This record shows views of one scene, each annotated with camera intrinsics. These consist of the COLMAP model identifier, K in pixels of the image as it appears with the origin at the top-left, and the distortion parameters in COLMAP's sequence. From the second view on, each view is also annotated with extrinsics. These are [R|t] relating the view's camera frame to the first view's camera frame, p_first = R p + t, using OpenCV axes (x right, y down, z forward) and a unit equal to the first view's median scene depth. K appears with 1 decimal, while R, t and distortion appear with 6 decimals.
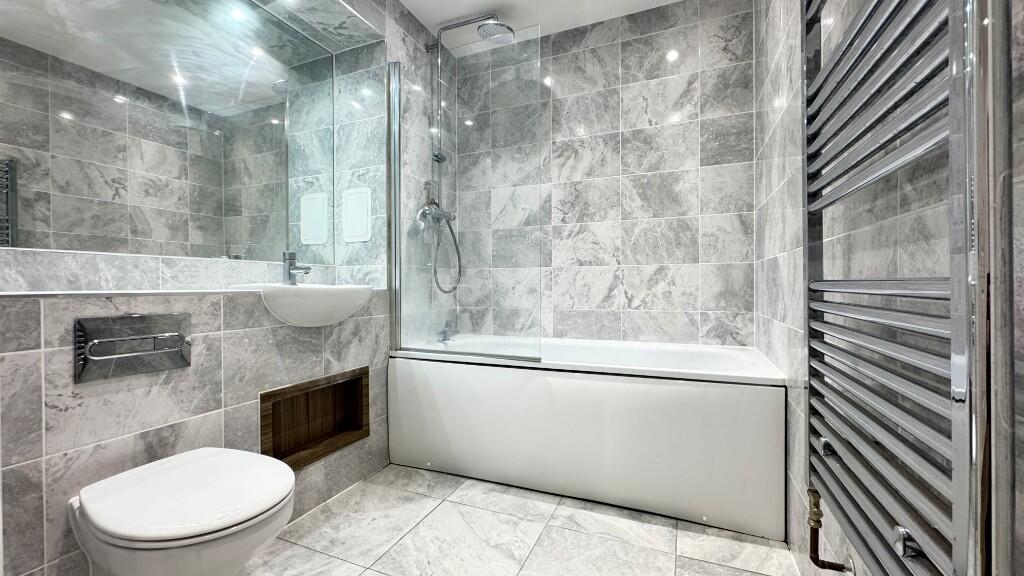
lens RADIAL K [[411.6, 0, 512.0], [0, 411.6, 288.0], [0, 0, 1]] dist [0.000160, 0.000022]
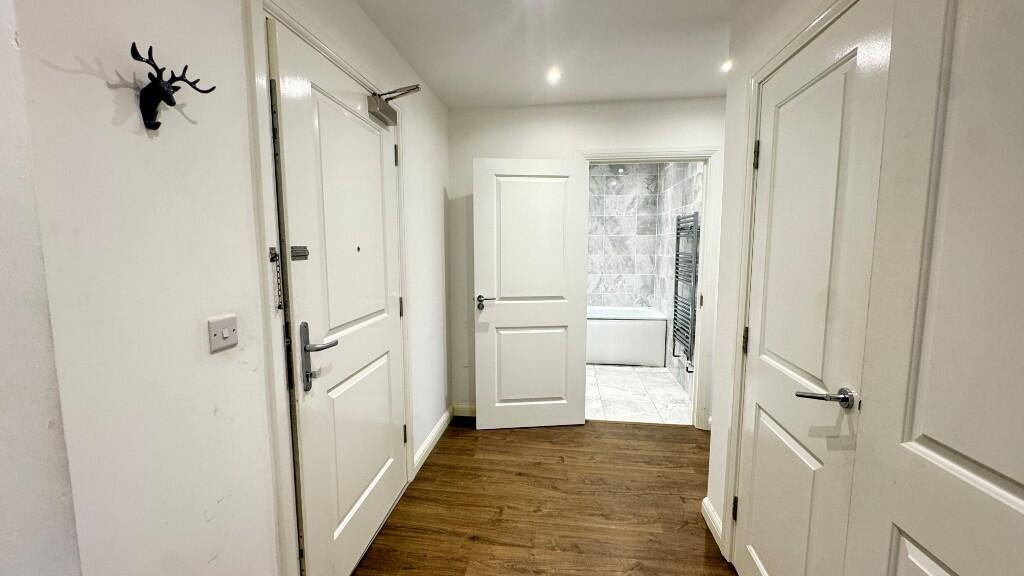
lens RADIAL K [[411.6, 0, 512.0], [0, 411.6, 288.0], [0, 0, 1]] dist [0.000160, 0.000022]
pose [[0.965060, -0.023194, 0.260999, -0.888225], [-0.002777, 0.995113, 0.098701, -0.217699], [-0.262013, -0.095977, 0.960280, -1.165642]]
